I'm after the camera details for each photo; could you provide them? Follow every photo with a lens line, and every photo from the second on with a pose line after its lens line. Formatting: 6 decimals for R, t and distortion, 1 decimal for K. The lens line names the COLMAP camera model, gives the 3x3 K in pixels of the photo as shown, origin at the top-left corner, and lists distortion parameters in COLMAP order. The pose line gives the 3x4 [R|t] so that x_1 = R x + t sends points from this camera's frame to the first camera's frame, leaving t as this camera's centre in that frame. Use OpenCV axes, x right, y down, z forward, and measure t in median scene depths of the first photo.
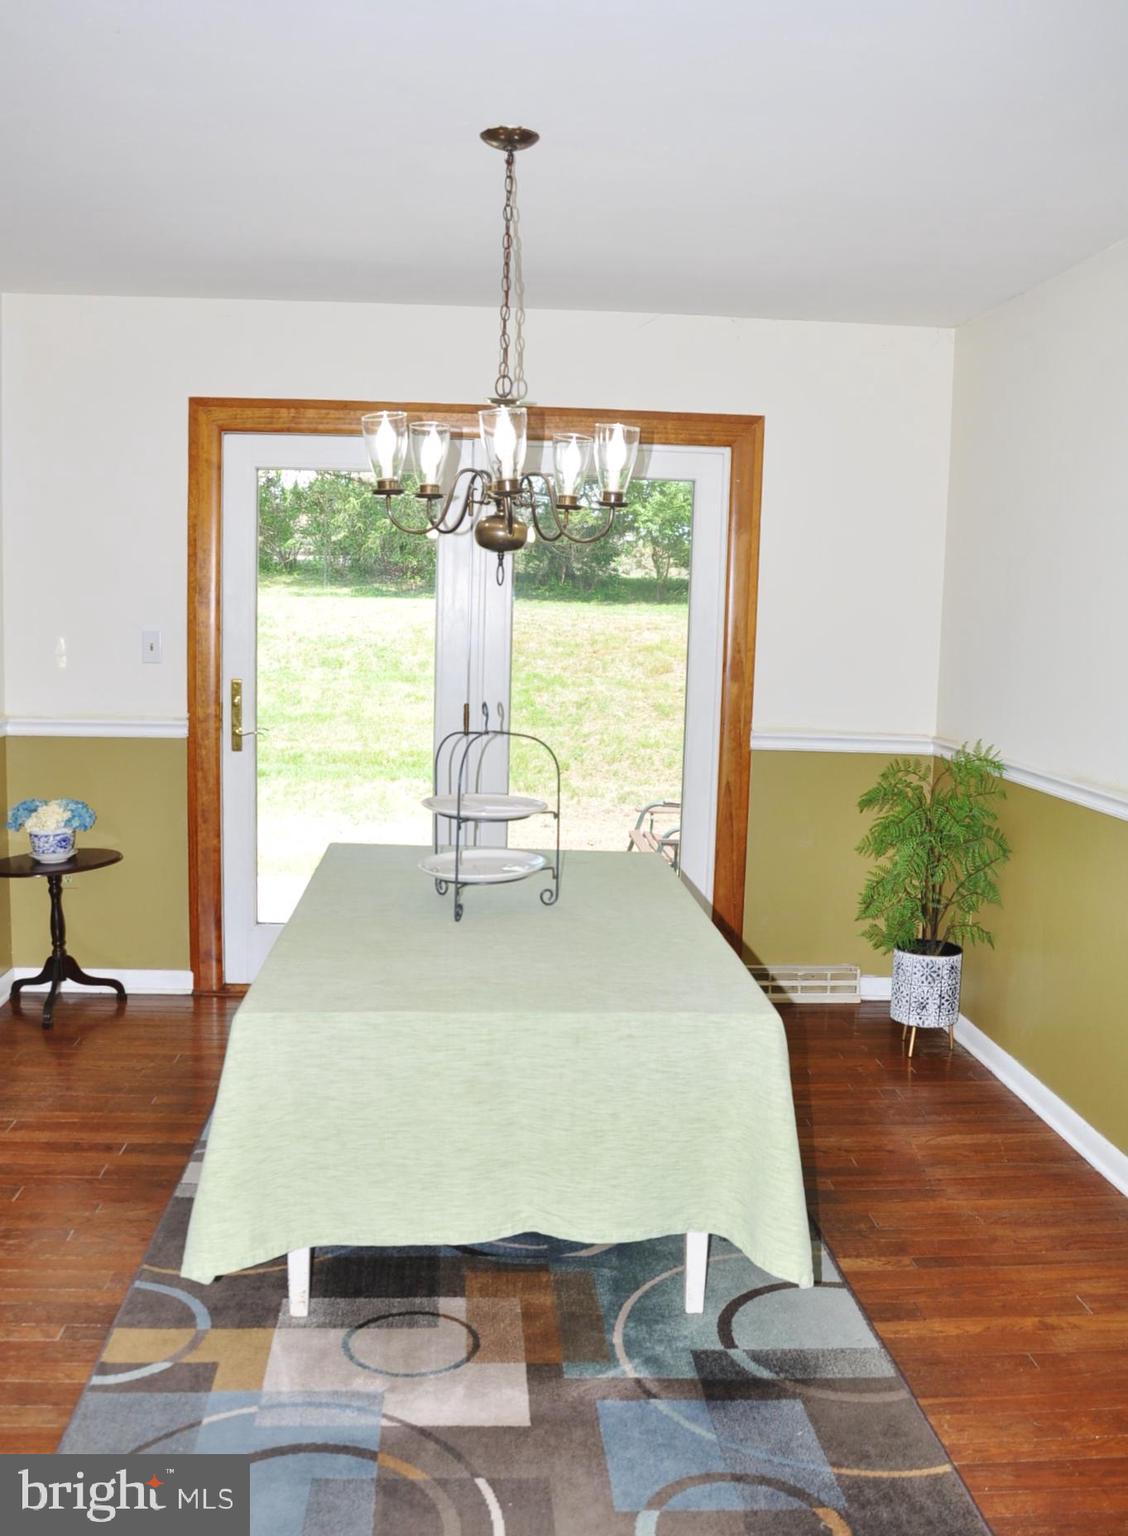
lens RADIAL K [[1385.8, 0, 564.0], [0, 1385.8, 768.0], [0, 0, 1]] dist [-0.174785, 0.152460]
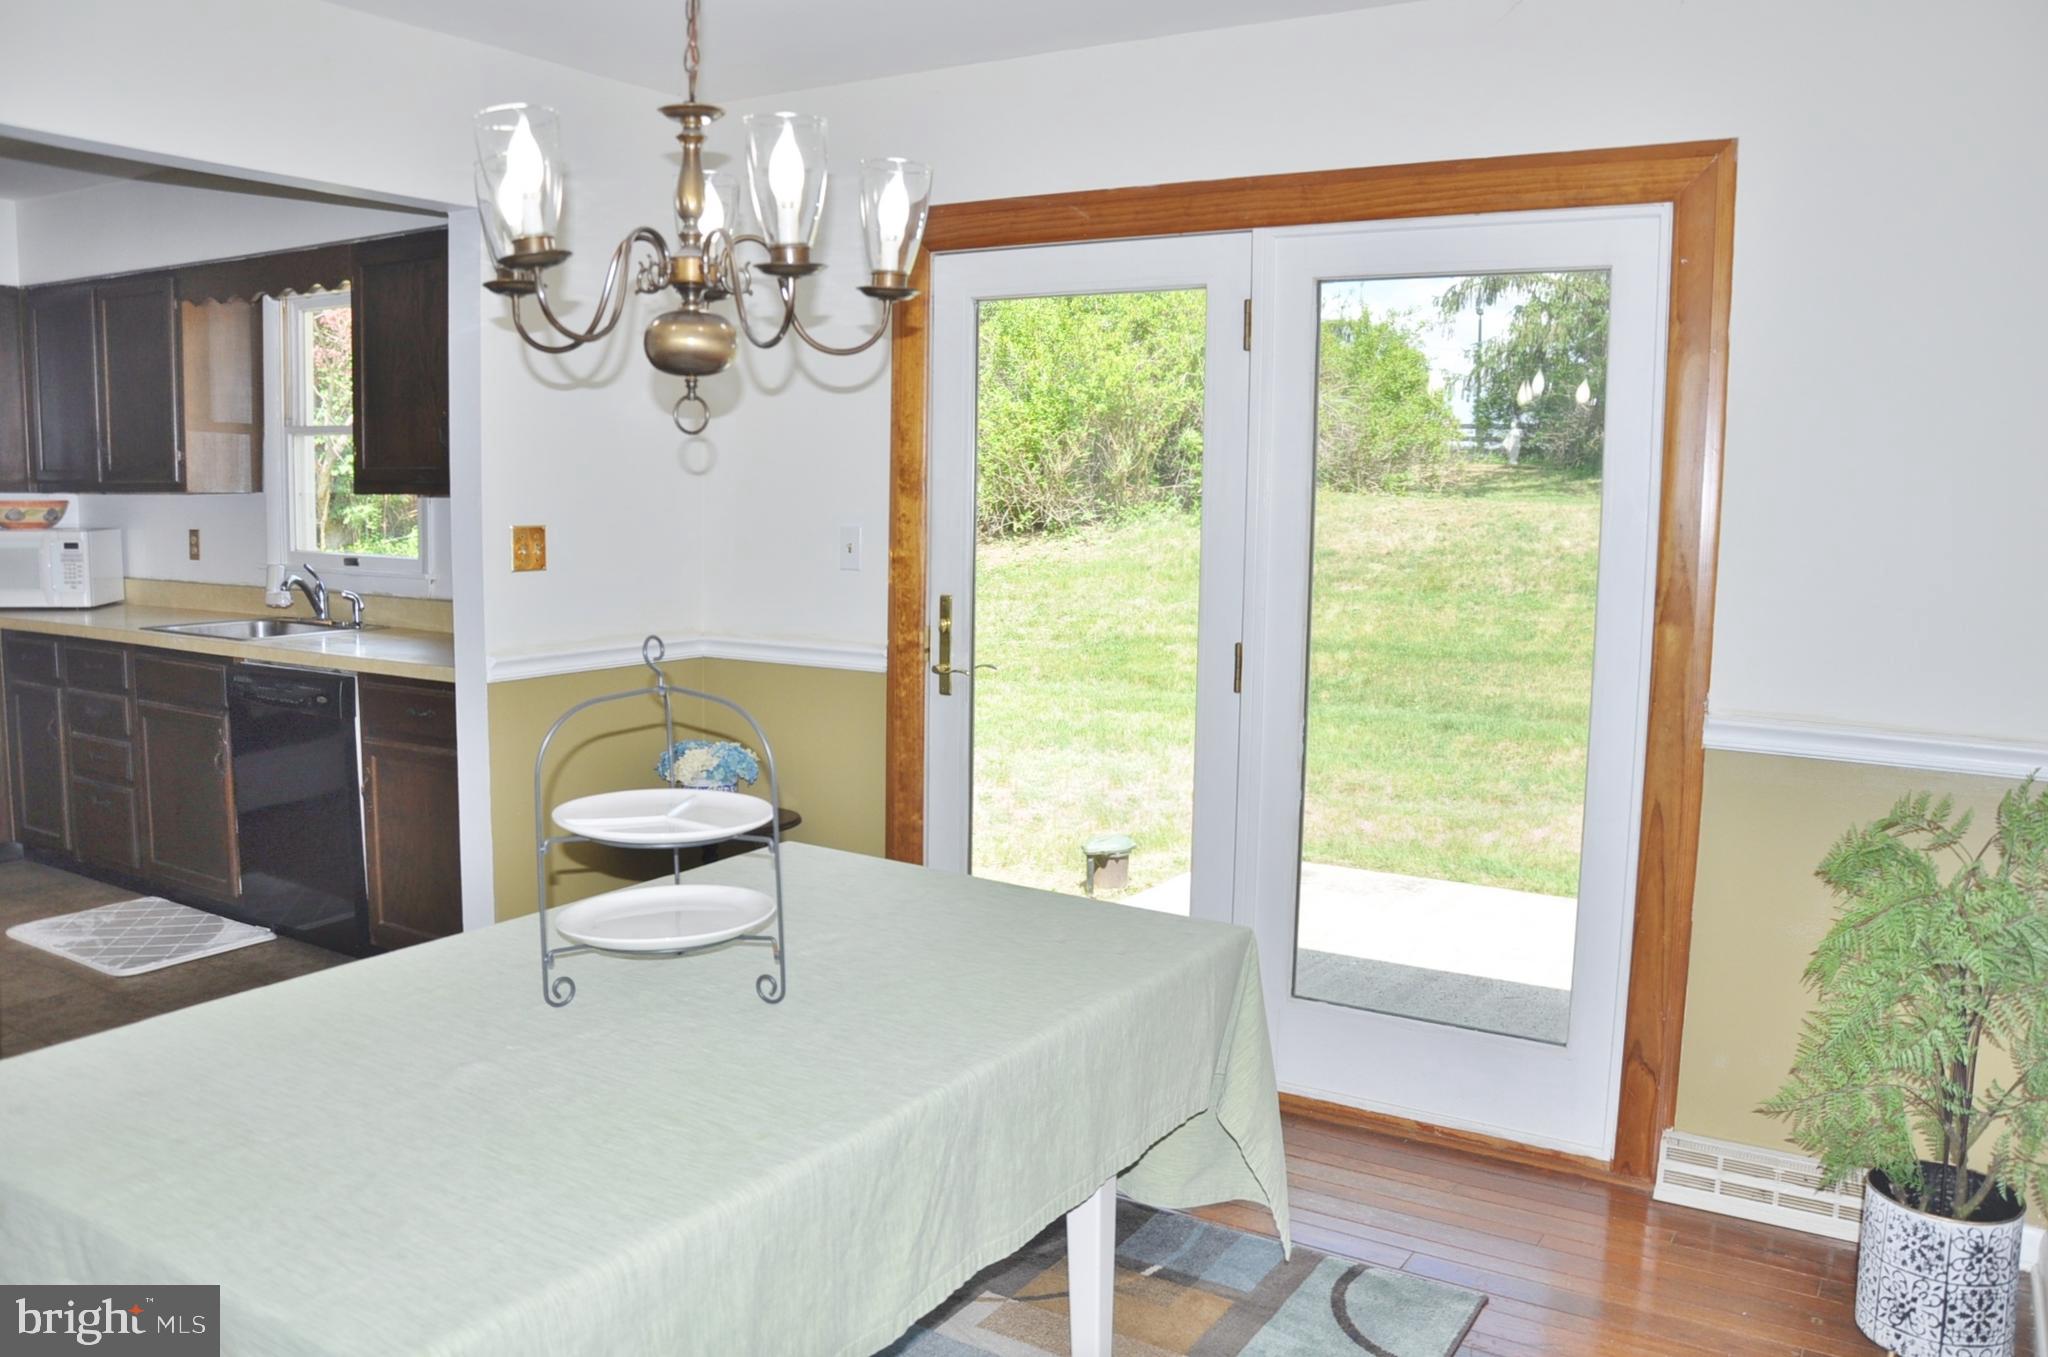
lens RADIAL K [[1602.4, 0, 1024.0], [0, 1602.4, 678.5], [0, 0, 1]] dist [-0.165881, 0.133965]
pose [[0.813292, 0.054712, -0.579278, 0.281127], [-0.065026, 0.997879, 0.002953, -0.026192], [0.578211, 0.035266, 0.815125, 0.343444]]
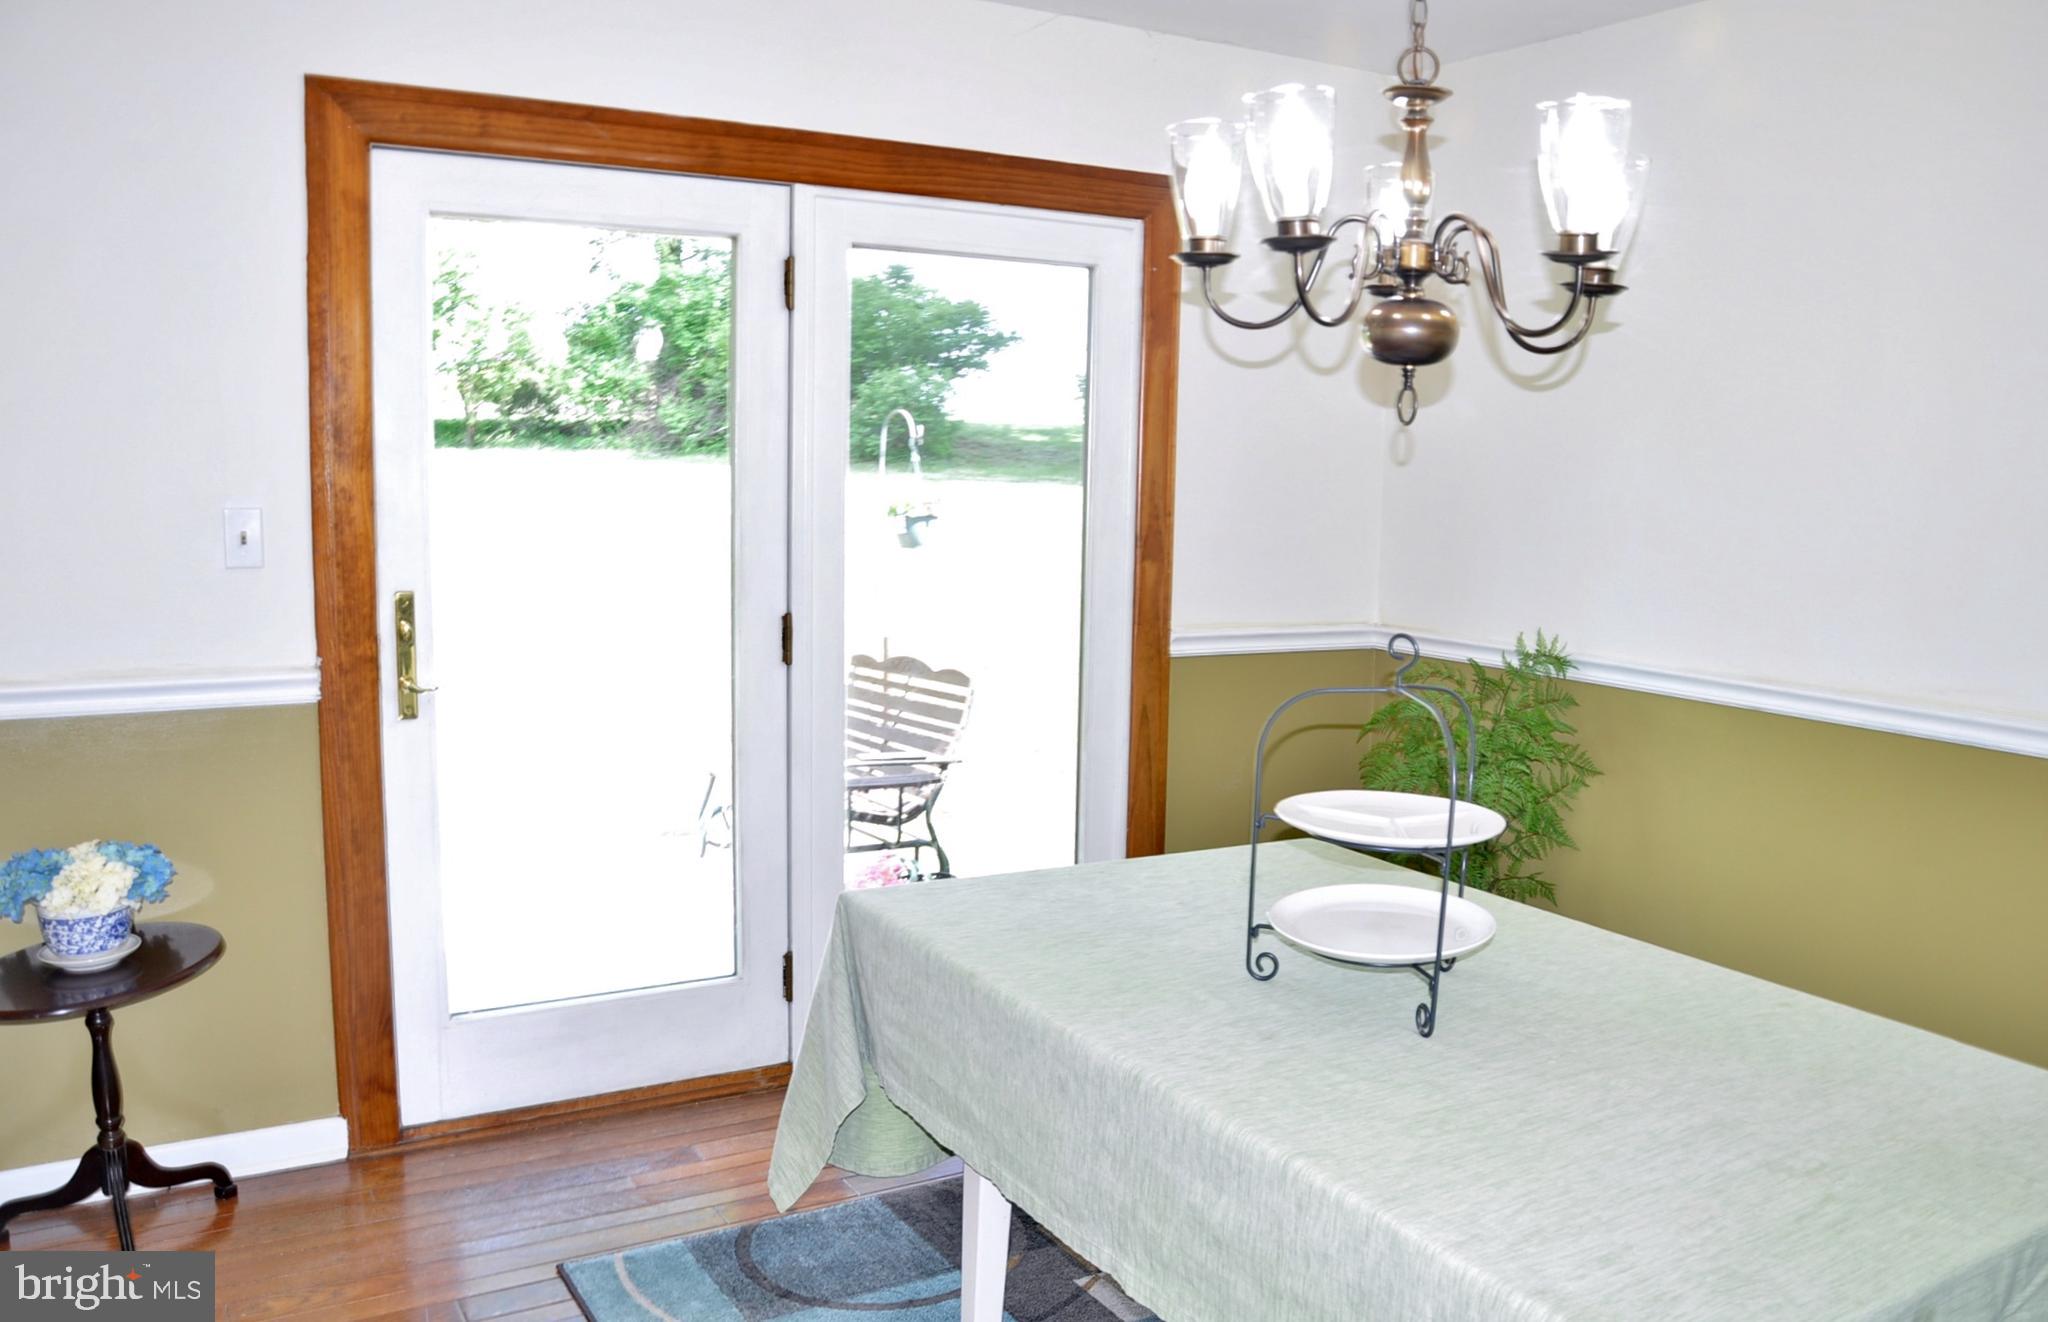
lens RADIAL K [[1635.1, 0, 1024.0], [0, 1635.1, 661.0], [0, 0, 1]] dist [-0.154441, 0.130581]
pose [[0.894939, -0.064692, 0.441473, -0.302765], [0.058556, 0.997905, 0.027527, -0.039622], [-0.442329, 0.001216, 0.896852, 0.301450]]
